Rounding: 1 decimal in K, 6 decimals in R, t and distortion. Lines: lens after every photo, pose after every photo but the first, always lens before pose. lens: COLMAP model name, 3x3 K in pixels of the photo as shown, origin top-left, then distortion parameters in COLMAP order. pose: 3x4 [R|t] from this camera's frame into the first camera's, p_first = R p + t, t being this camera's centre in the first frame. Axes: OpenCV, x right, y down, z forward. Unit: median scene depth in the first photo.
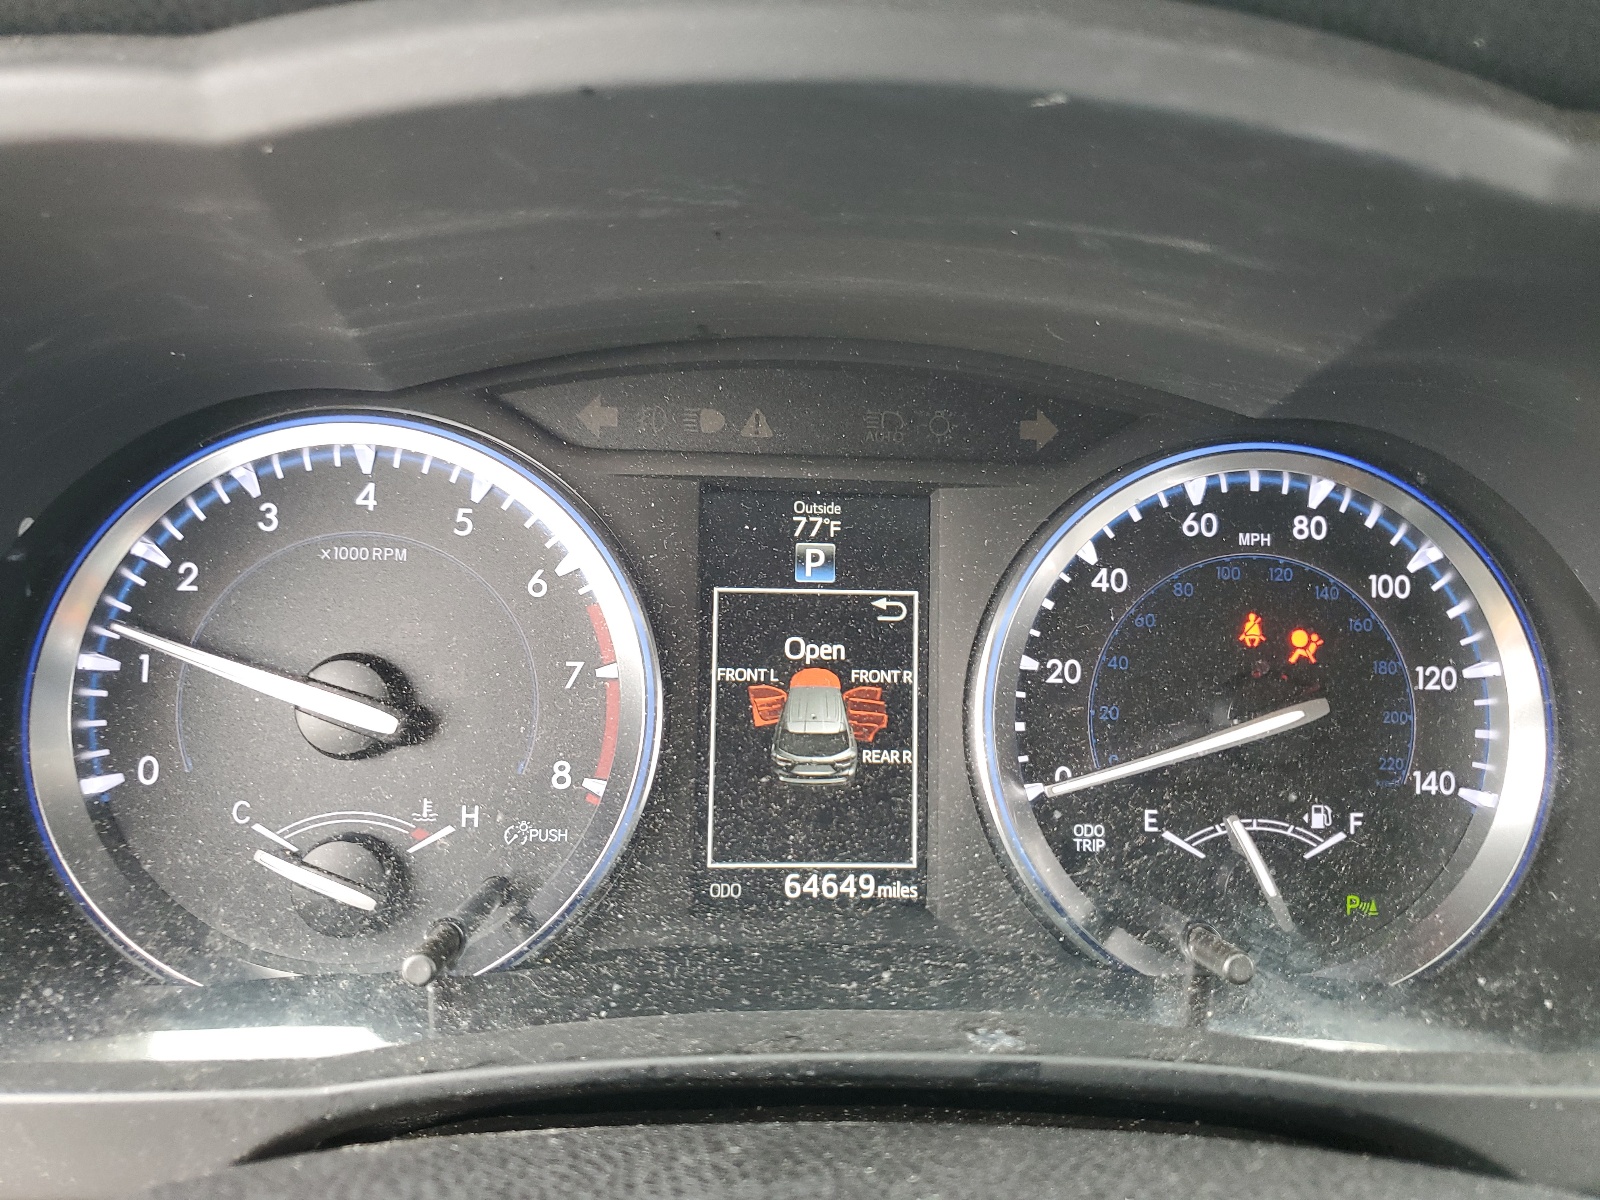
lens RADIAL K [[1216.8, 0, 802.1], [0, 1216.8, 601.7], [0, 0, 1]] dist [-0.011209, -0.003451]
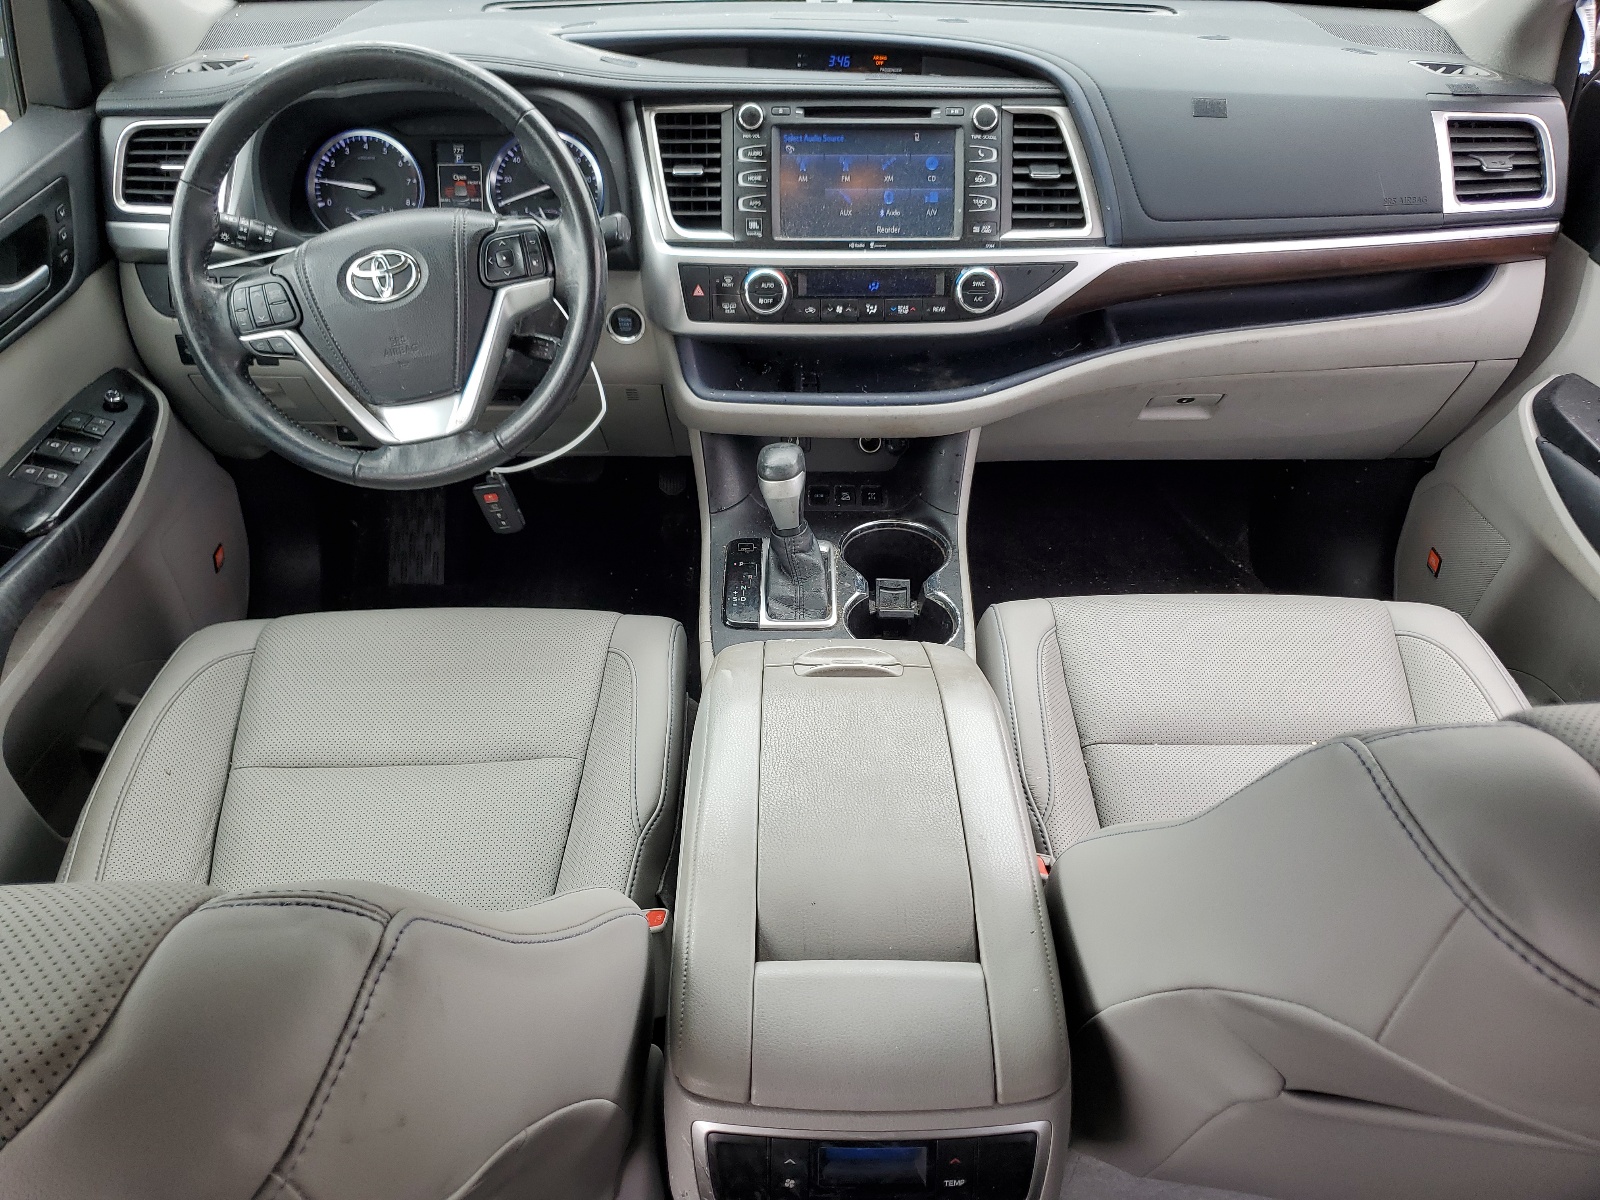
lens RADIAL K [[1216.8, 0, 796.5], [0, 1216.8, 599.6], [0, 0, 1]] dist [-0.011209, -0.003451]
pose [[0.999049, -0.012637, -0.041726, 1.634421], [0.021574, 0.974977, 0.221256, 0.681900], [0.037886, -0.221946, 0.974323, -4.310121]]
